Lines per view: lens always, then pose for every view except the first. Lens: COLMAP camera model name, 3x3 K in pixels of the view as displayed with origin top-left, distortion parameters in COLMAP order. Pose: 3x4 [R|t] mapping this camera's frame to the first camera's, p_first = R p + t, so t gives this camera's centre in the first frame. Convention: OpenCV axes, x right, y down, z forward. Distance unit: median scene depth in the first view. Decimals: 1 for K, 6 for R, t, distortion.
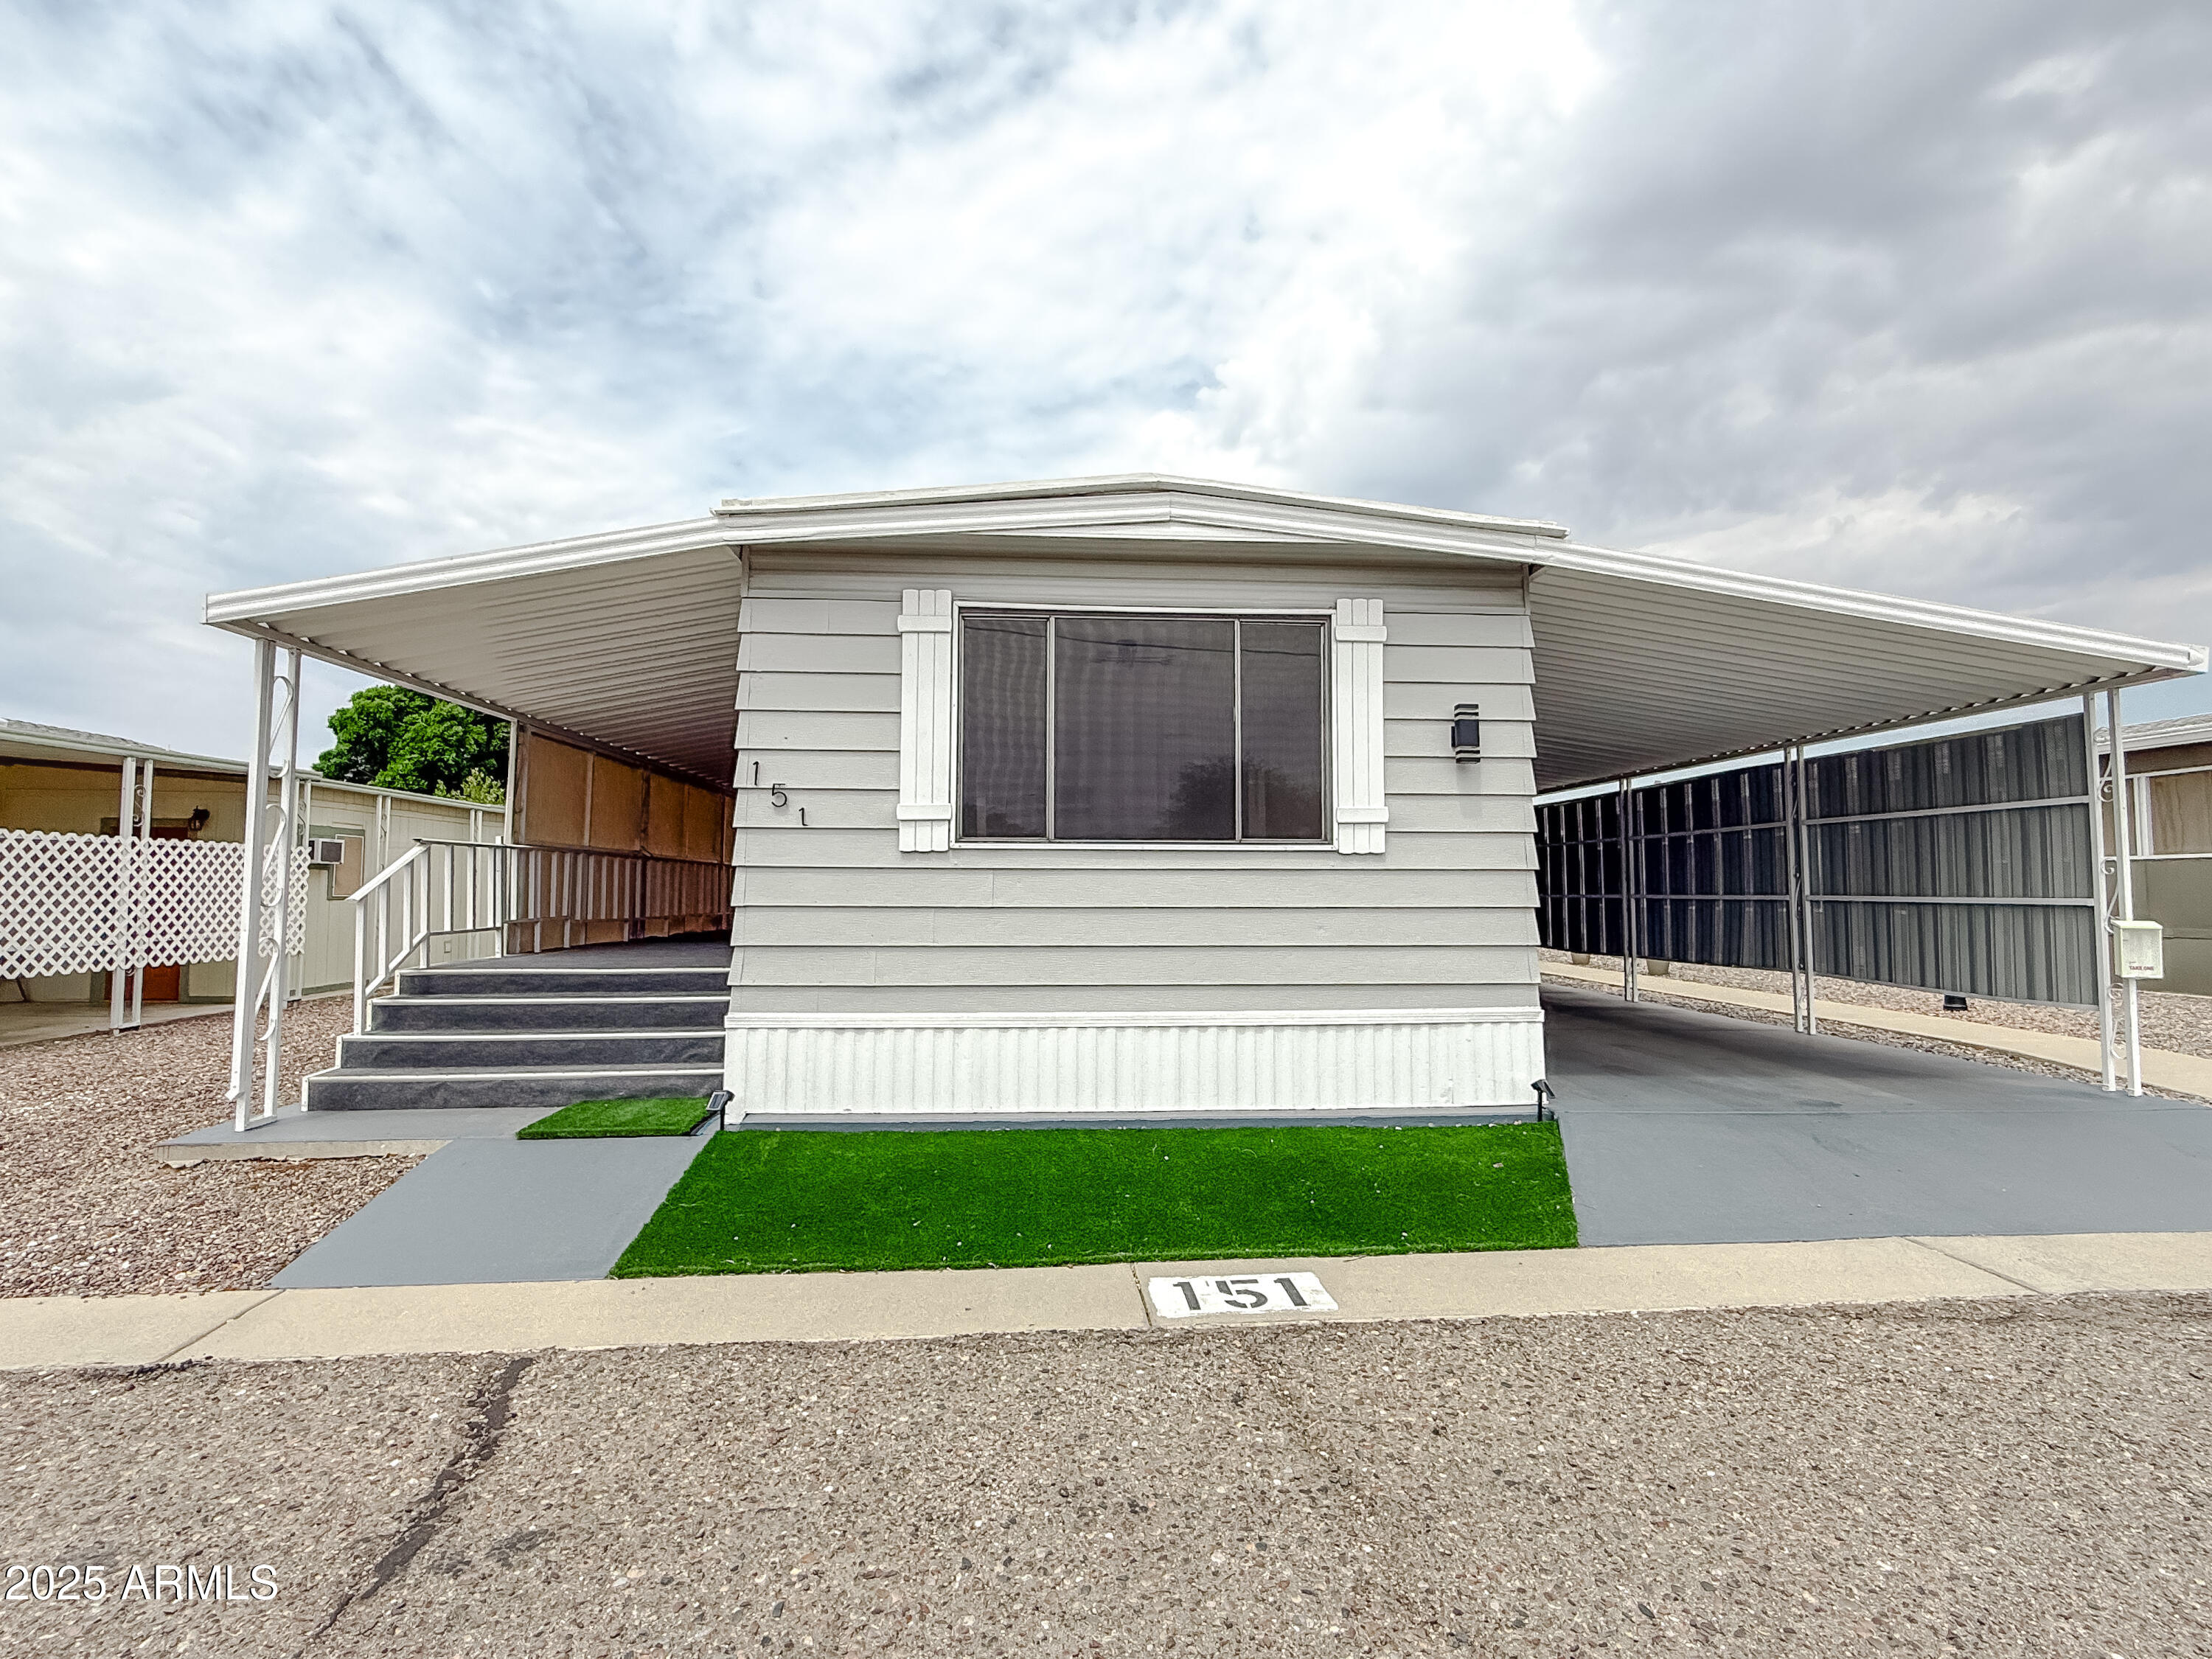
lens RADIAL K [[1078.6, 0, 1106.0], [0, 1078.6, 829.5], [0, 0, 1]] dist [0.001120, -0.001413]
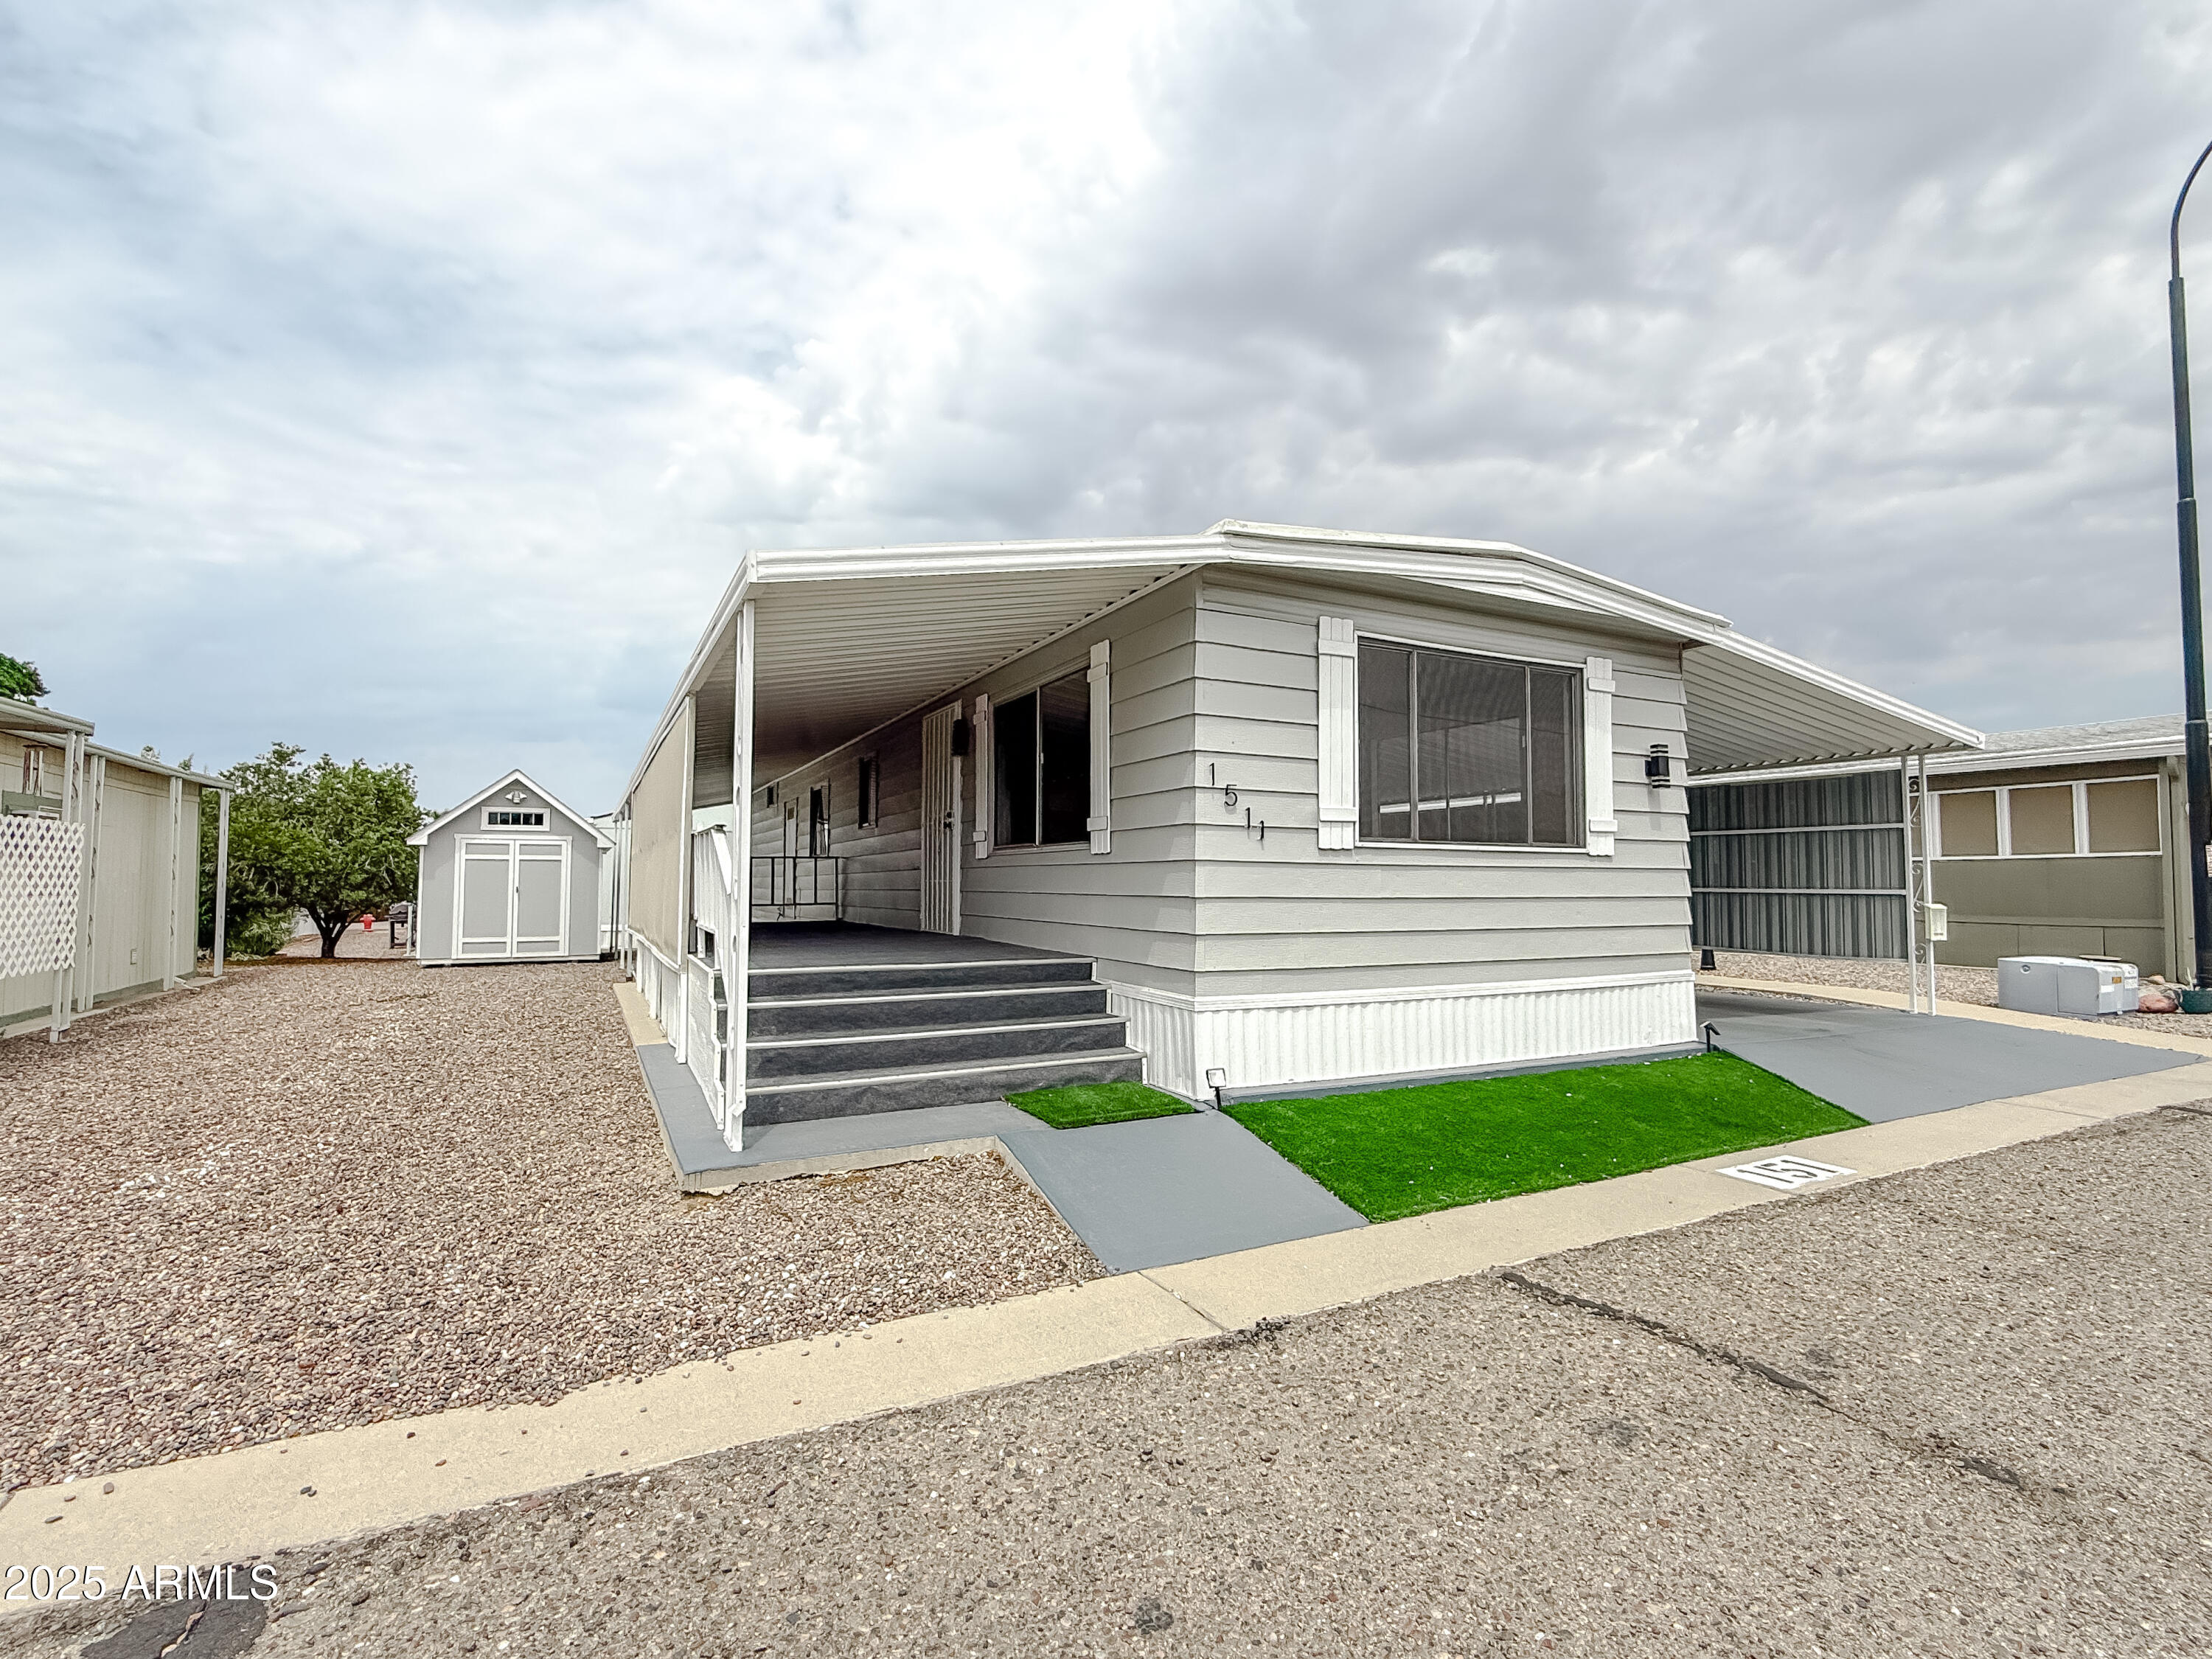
lens RADIAL K [[1091.1, 0, 1103.3], [0, 1091.1, 830.5], [0, 0, 1]] dist [-0.000312, -0.000662]
pose [[0.912718, 0.021364, 0.408032, -0.834336], [-0.023393, 0.999726, -0.000017, 0.006306], [-0.407921, -0.009529, 0.912968, 0.049140]]
